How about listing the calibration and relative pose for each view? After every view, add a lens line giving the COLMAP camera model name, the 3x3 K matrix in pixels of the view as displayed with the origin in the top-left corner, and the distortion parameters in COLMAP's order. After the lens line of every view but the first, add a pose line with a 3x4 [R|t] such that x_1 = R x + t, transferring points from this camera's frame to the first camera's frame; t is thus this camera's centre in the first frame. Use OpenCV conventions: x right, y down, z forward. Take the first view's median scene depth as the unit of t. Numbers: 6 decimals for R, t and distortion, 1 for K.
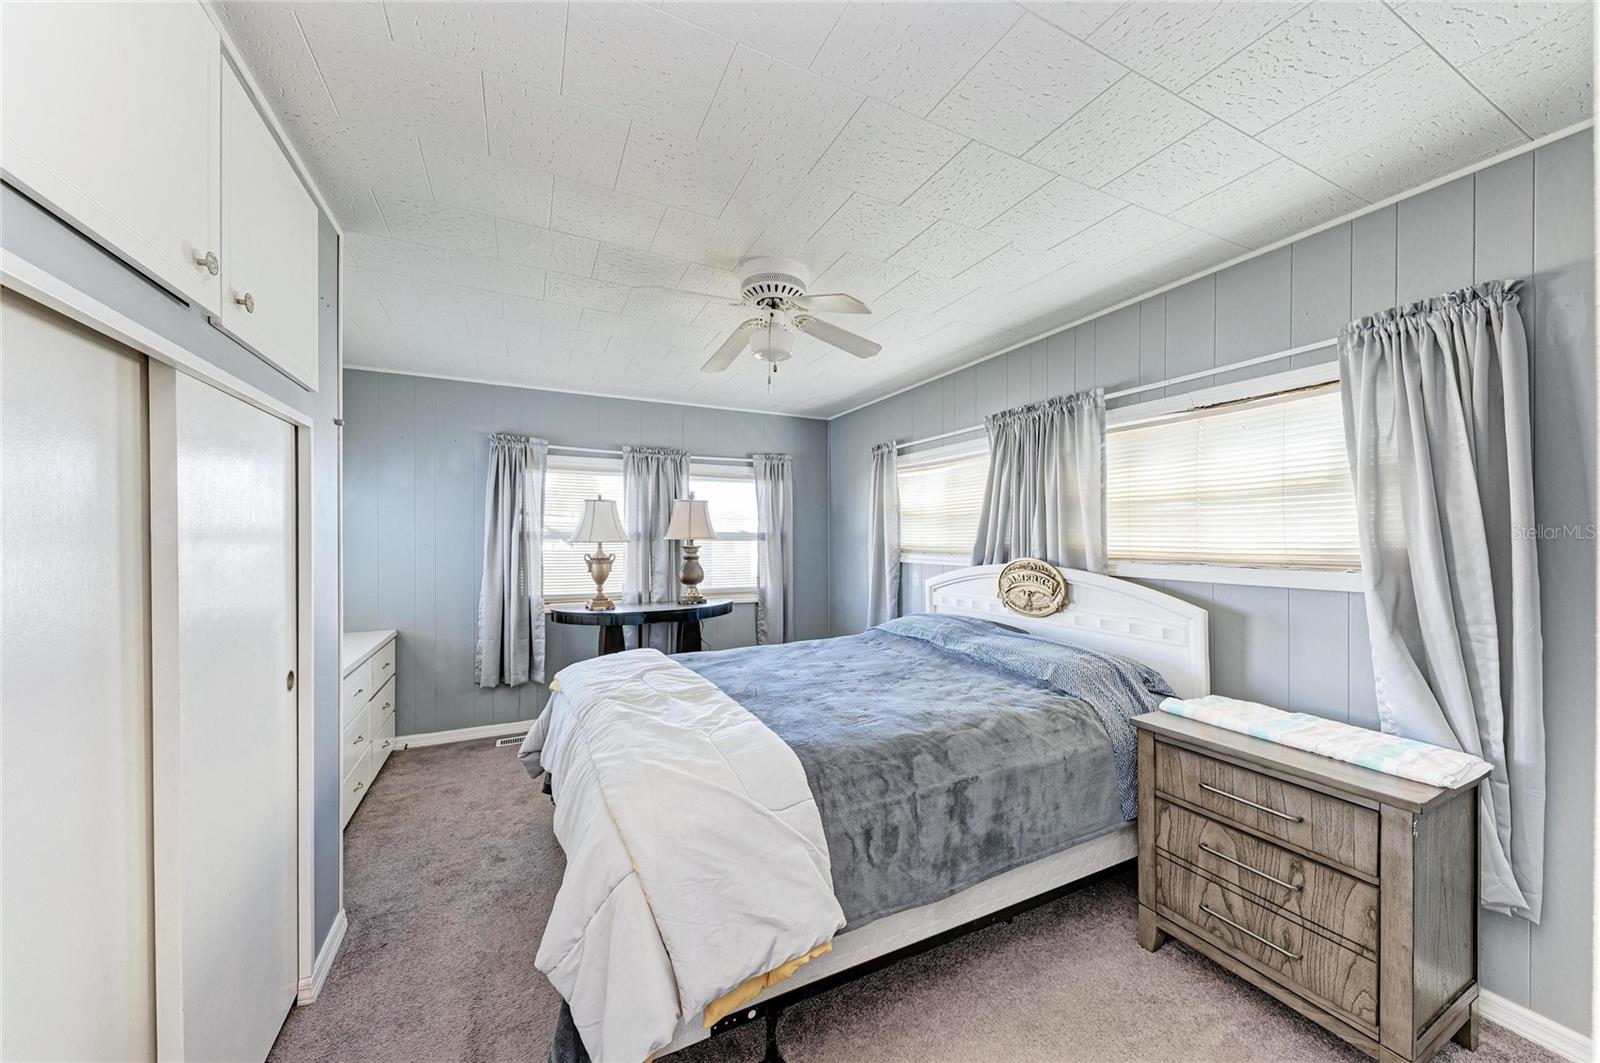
lens RADIAL K [[560.3, 0, 793.3], [0, 560.3, 539.0], [0, 0, 1]] dist [0.000125, -0.000008]
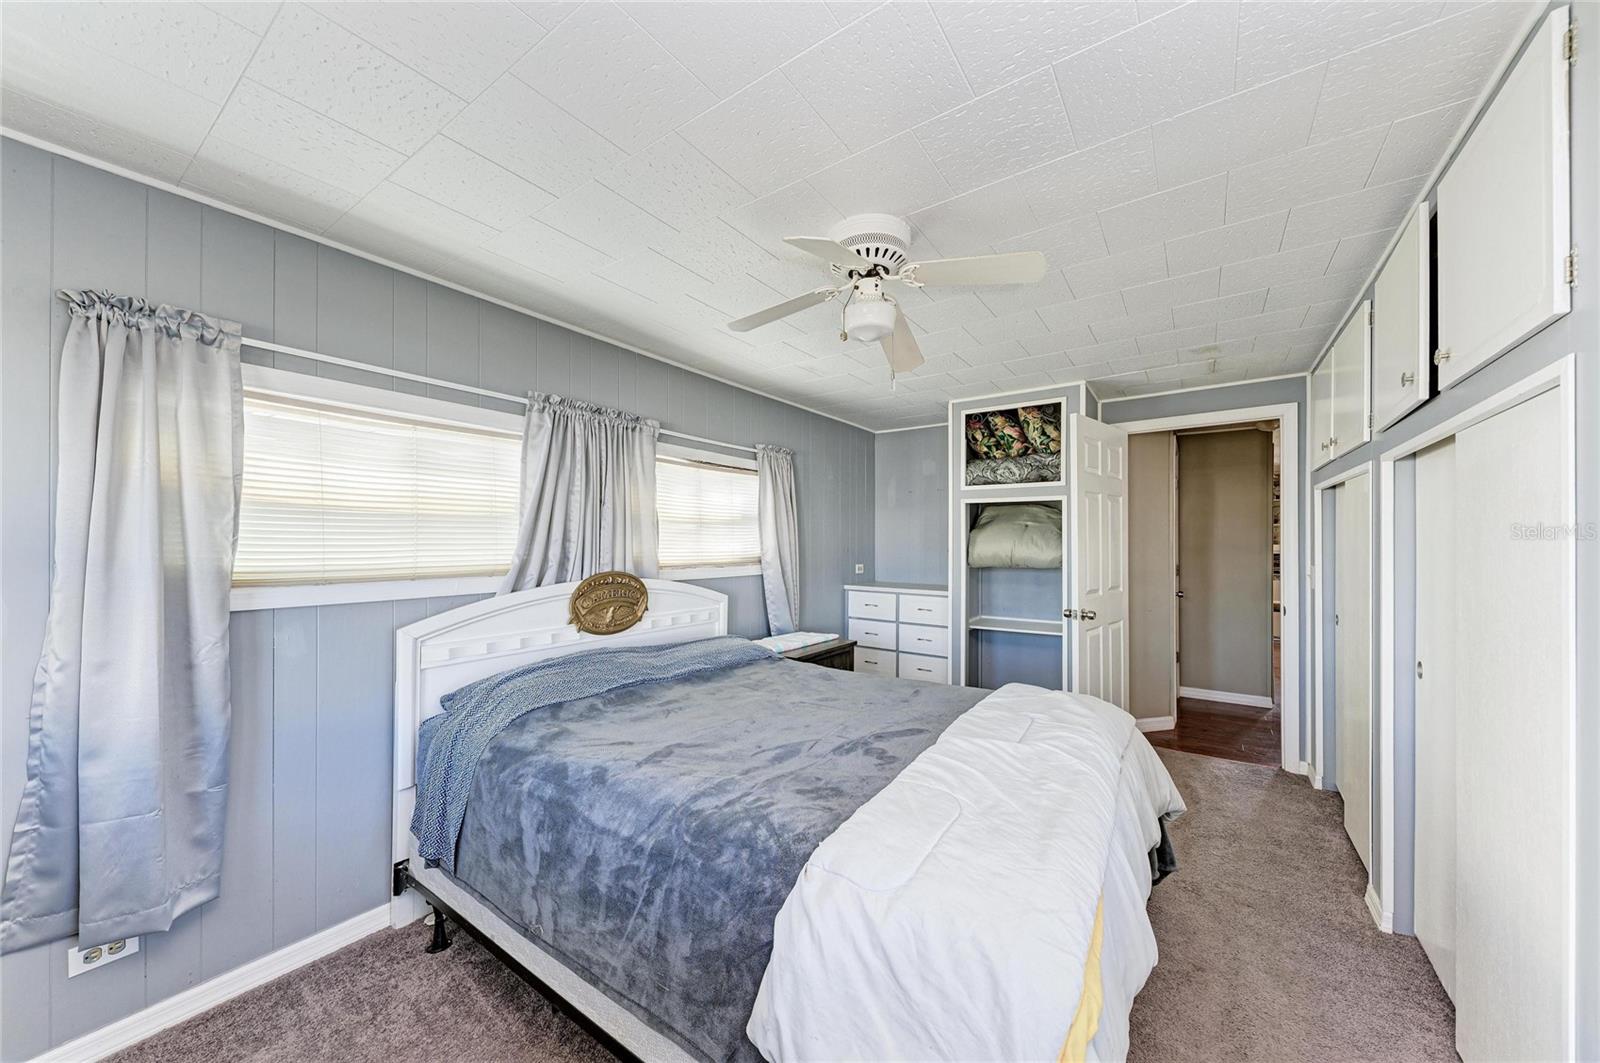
lens RADIAL K [[560.3, 0, 793.3], [0, 560.3, 539.0], [0, 0, 1]] dist [0.000125, -0.000008]
pose [[-0.484478, 0.011146, 0.874733, -0.522166], [0.004701, 0.999938, -0.010137, -0.010082], [-0.874791, -0.000799, -0.484500, 1.140521]]
